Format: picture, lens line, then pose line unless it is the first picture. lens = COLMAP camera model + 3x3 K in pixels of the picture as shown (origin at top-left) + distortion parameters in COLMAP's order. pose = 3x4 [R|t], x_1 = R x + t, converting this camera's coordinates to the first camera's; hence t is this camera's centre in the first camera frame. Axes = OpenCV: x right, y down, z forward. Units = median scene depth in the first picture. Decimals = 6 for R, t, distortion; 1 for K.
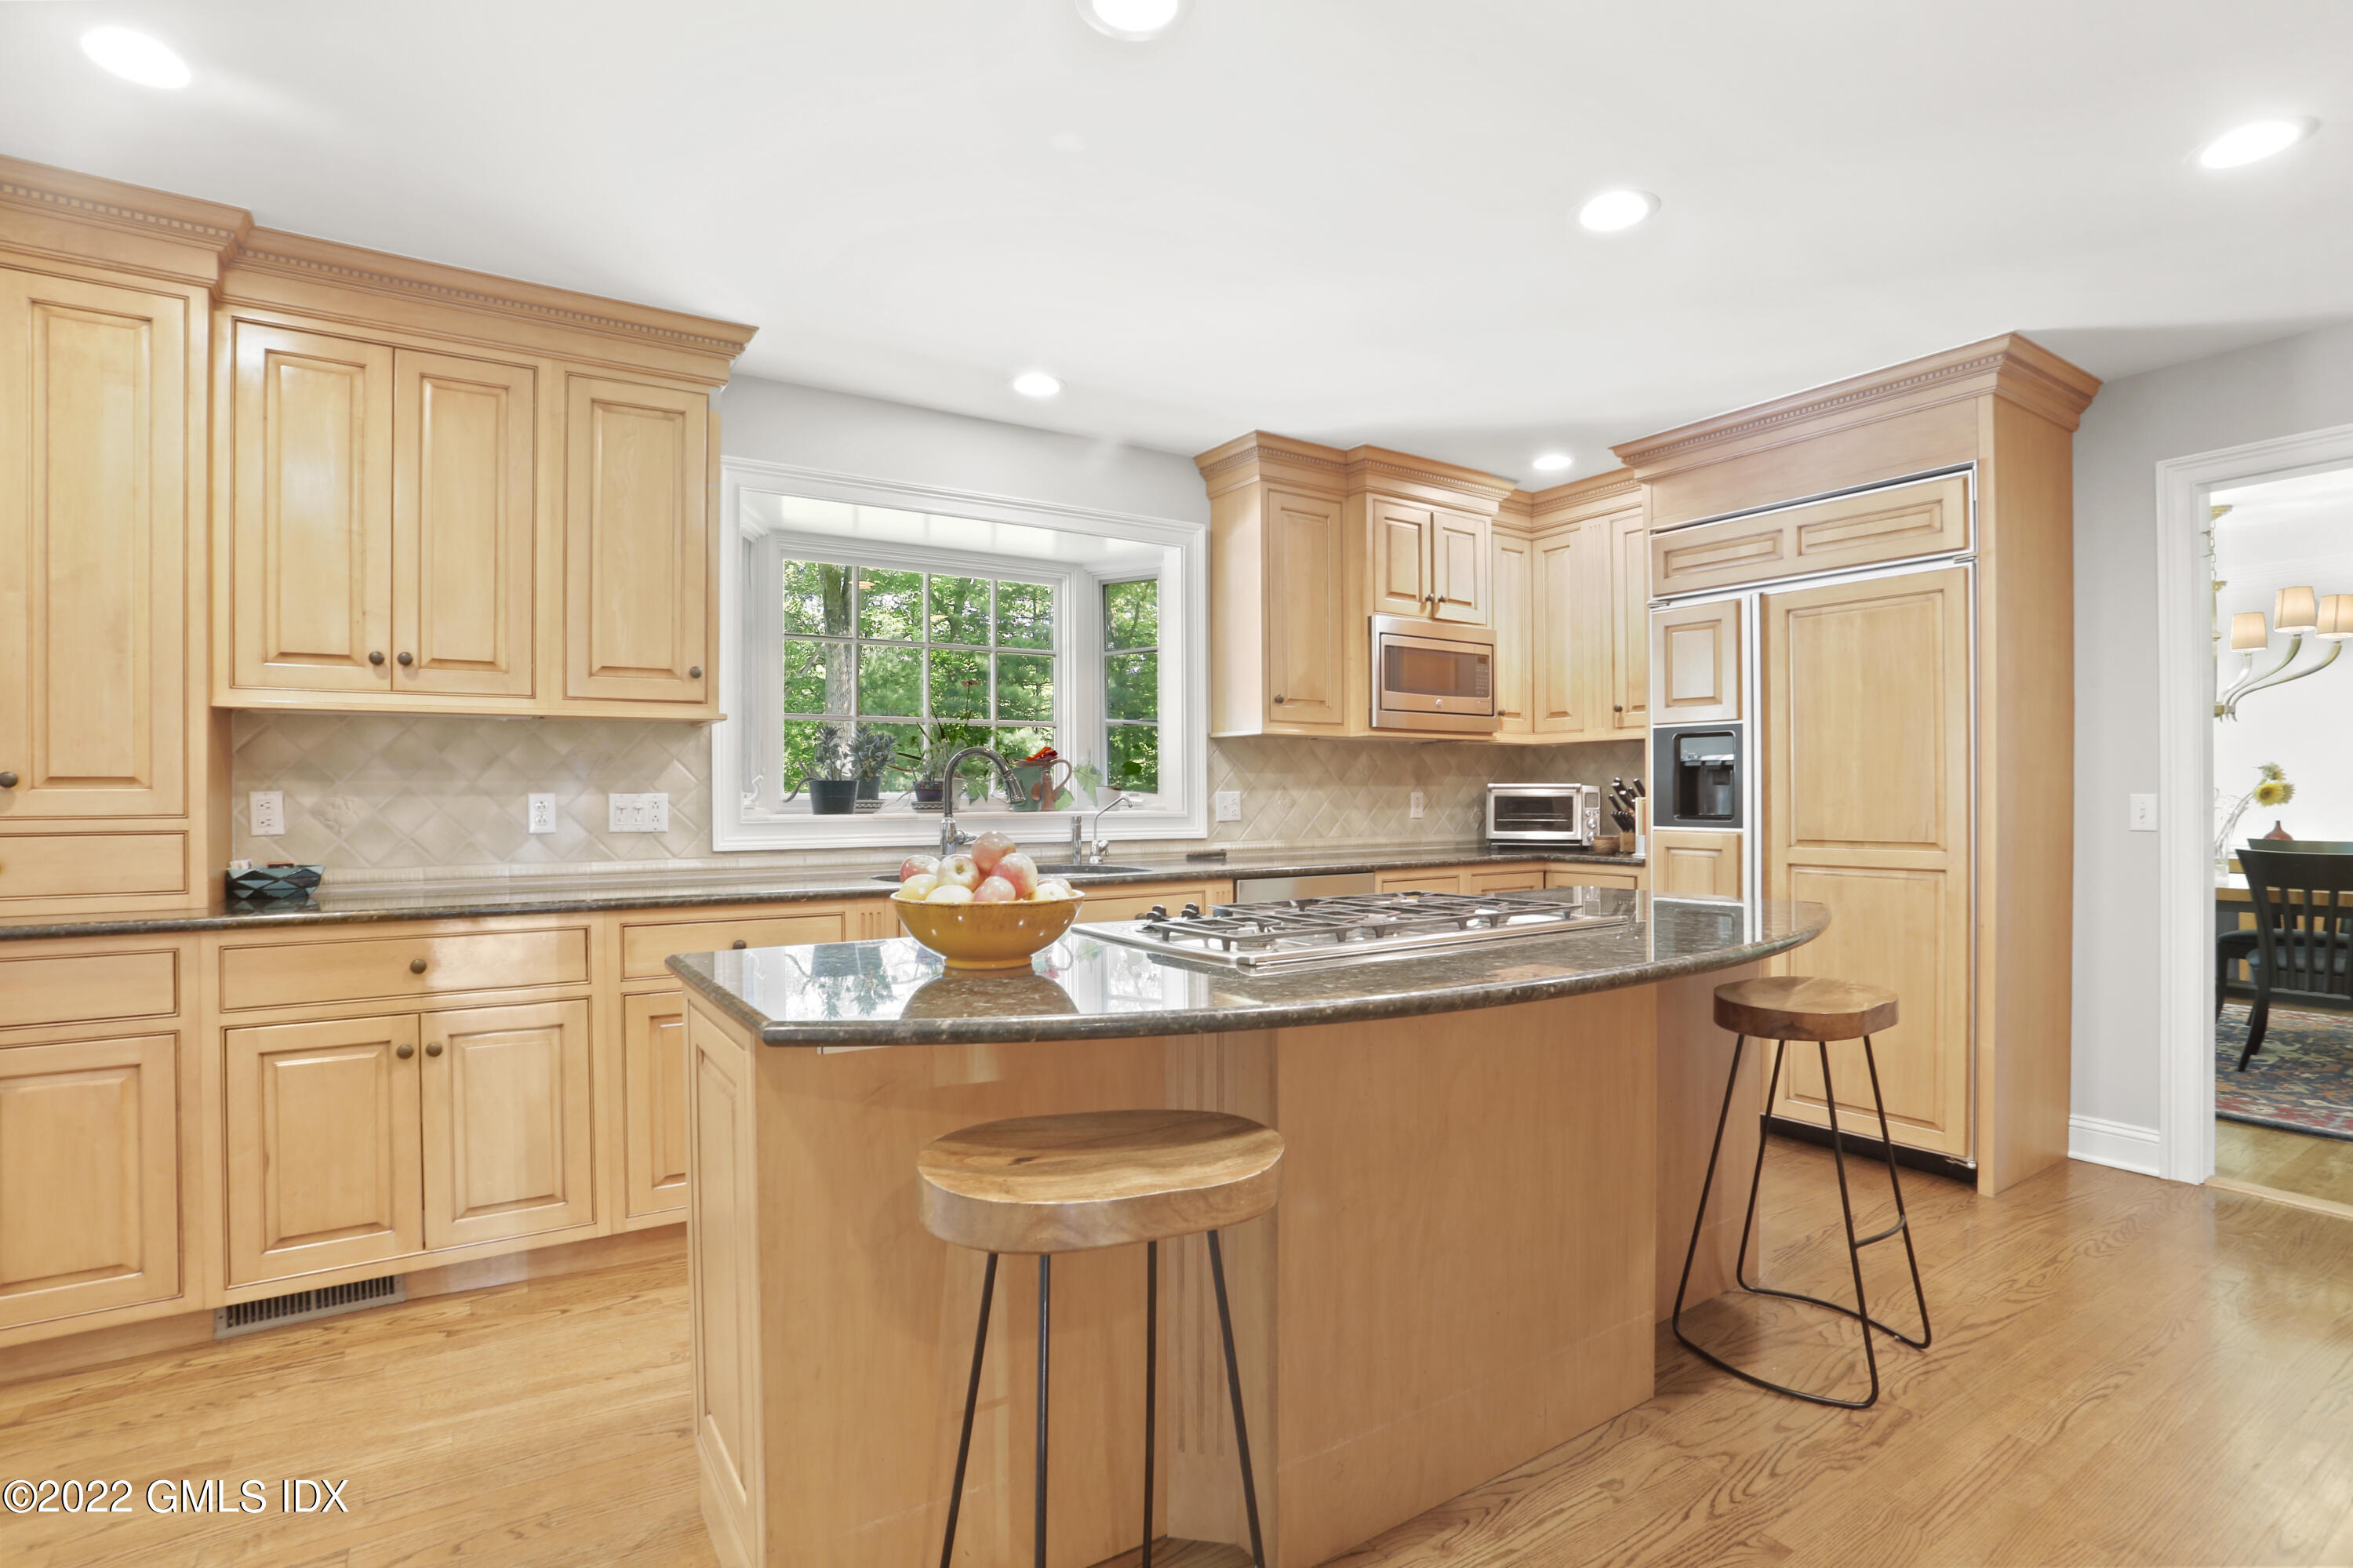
lens RADIAL K [[1156.5, 0, 1162.7], [0, 1156.5, 779.0], [0, 0, 1]] dist [-0.061924, 0.024878]
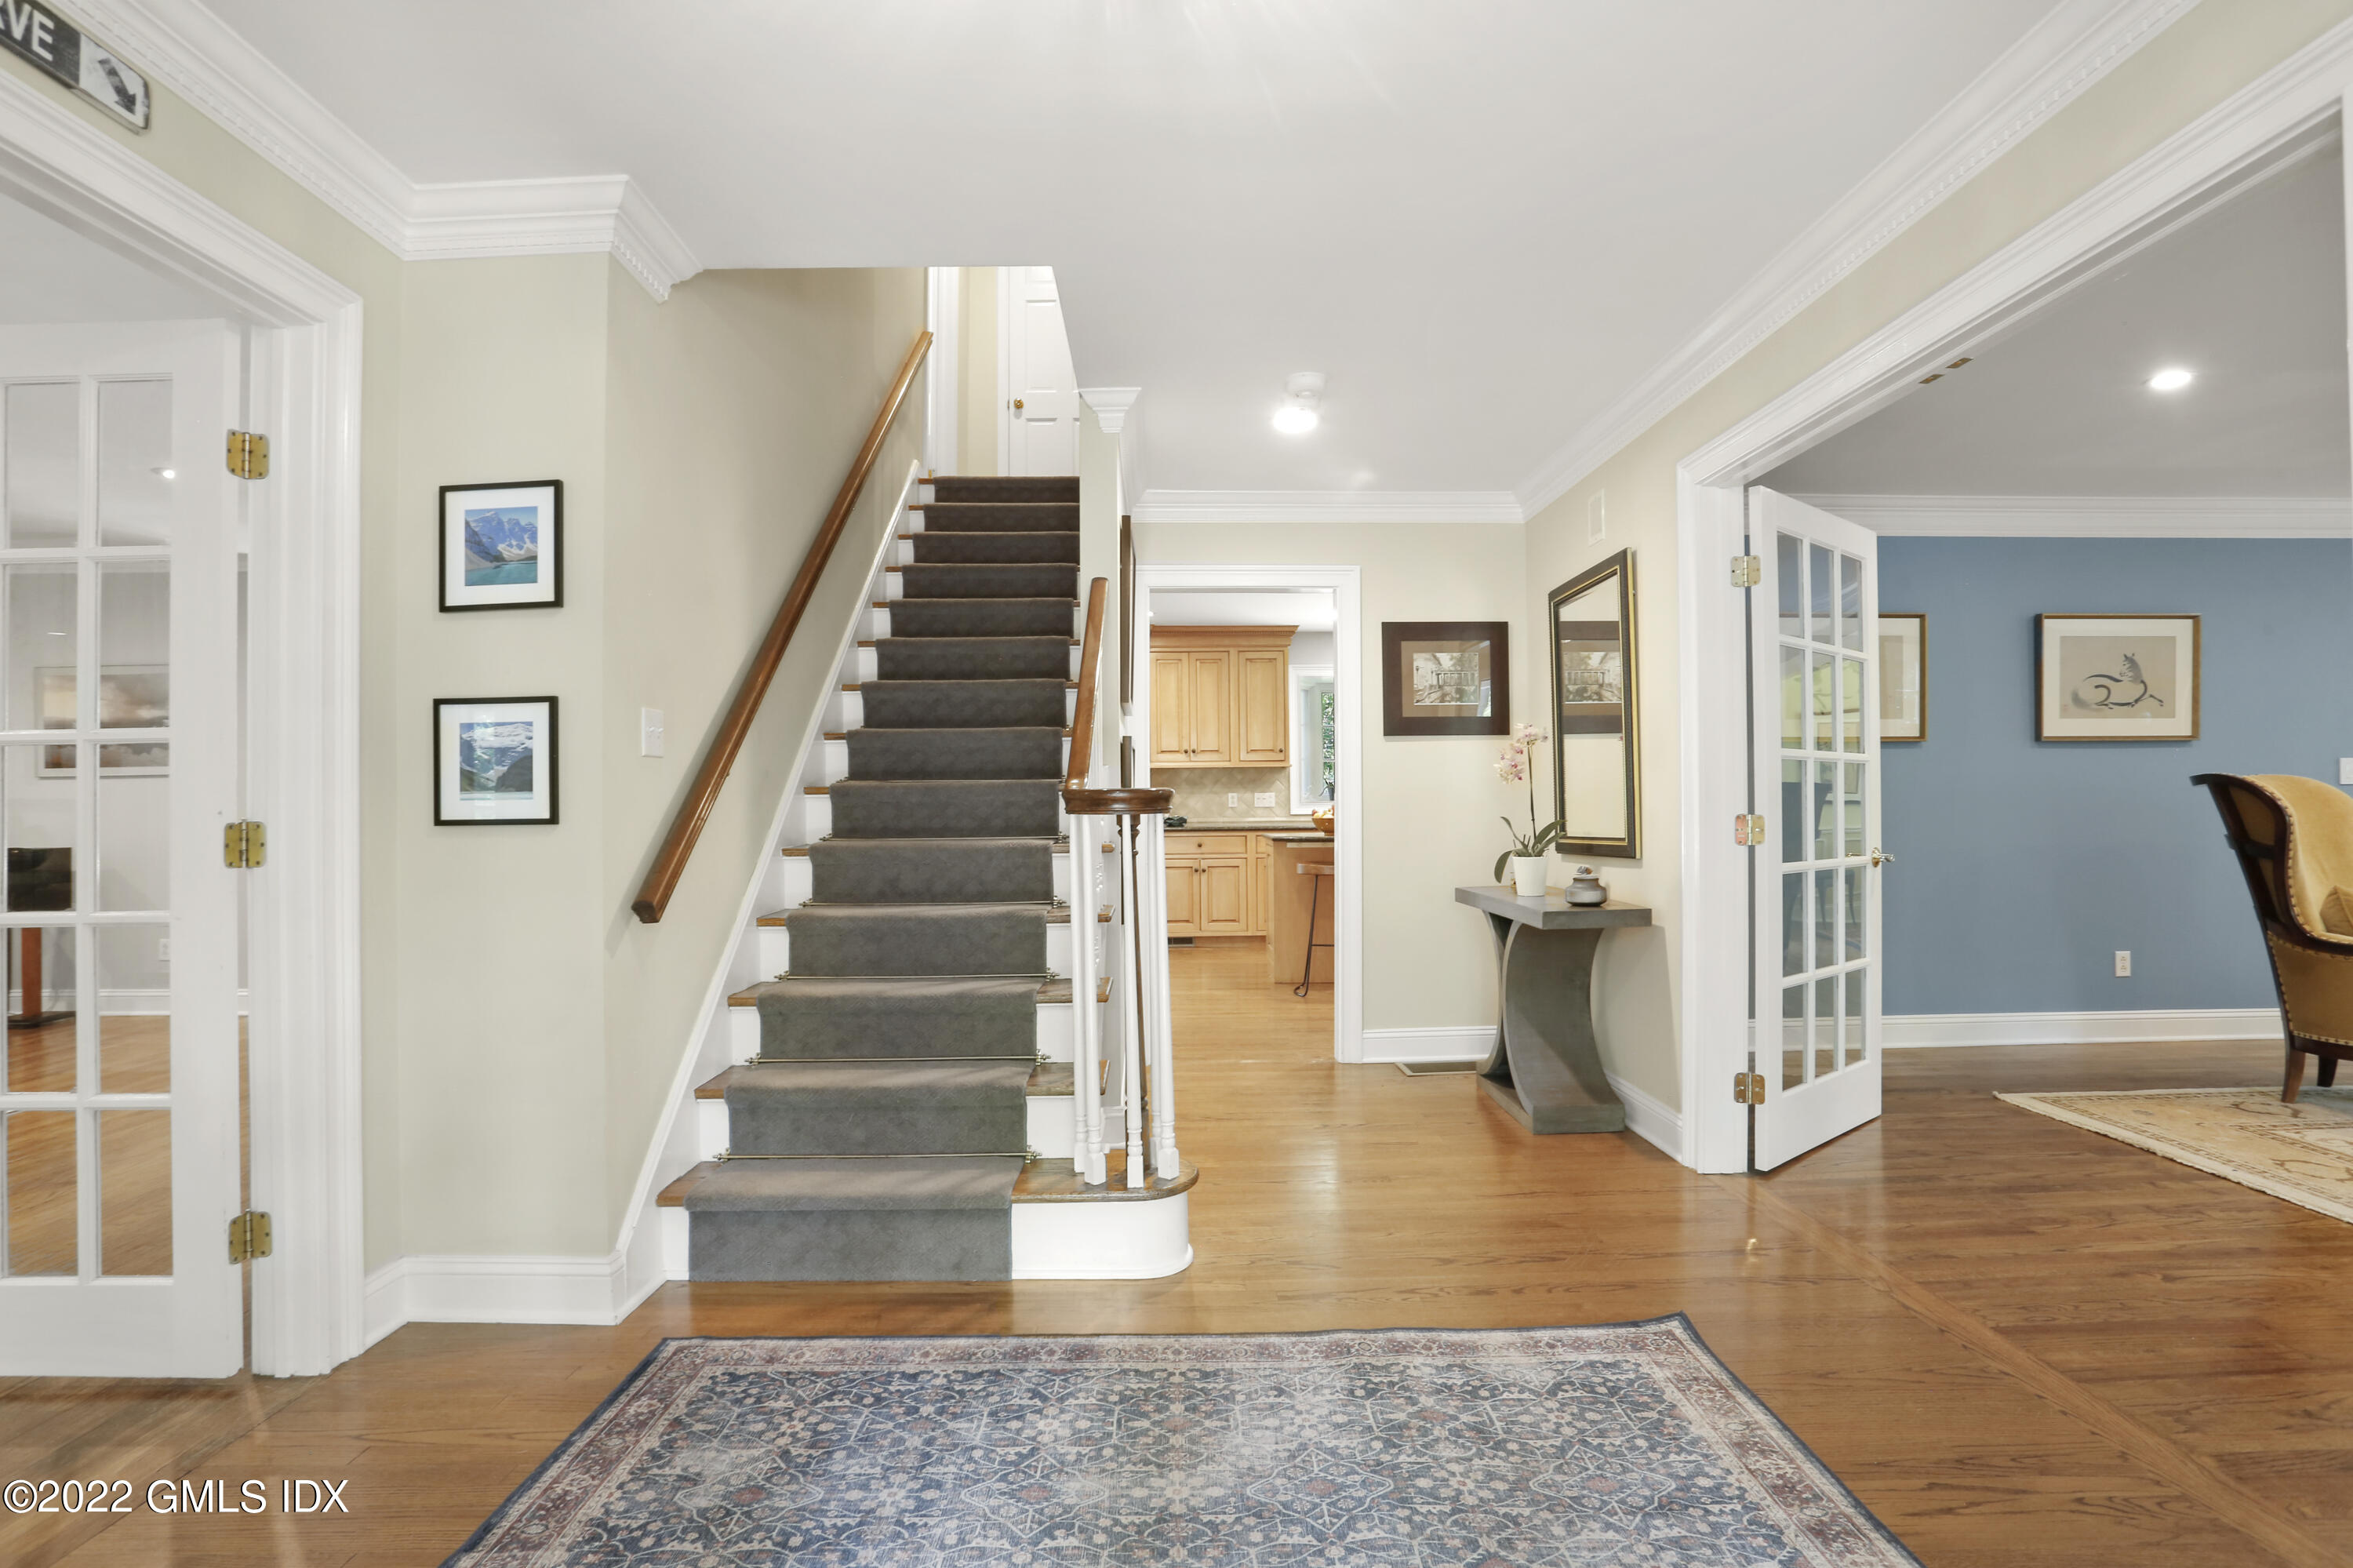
lens RADIAL K [[1164.2, 0, 1192.5], [0, 1164.2, 808.8], [0, 0, 1]] dist [-0.077320, 0.048259]
pose [[0.858394, -0.001247, -0.512990, 0.842133], [0.010715, 0.999822, 0.015499, 0.005321], [0.512880, -0.018801, 0.858255, -1.519322]]
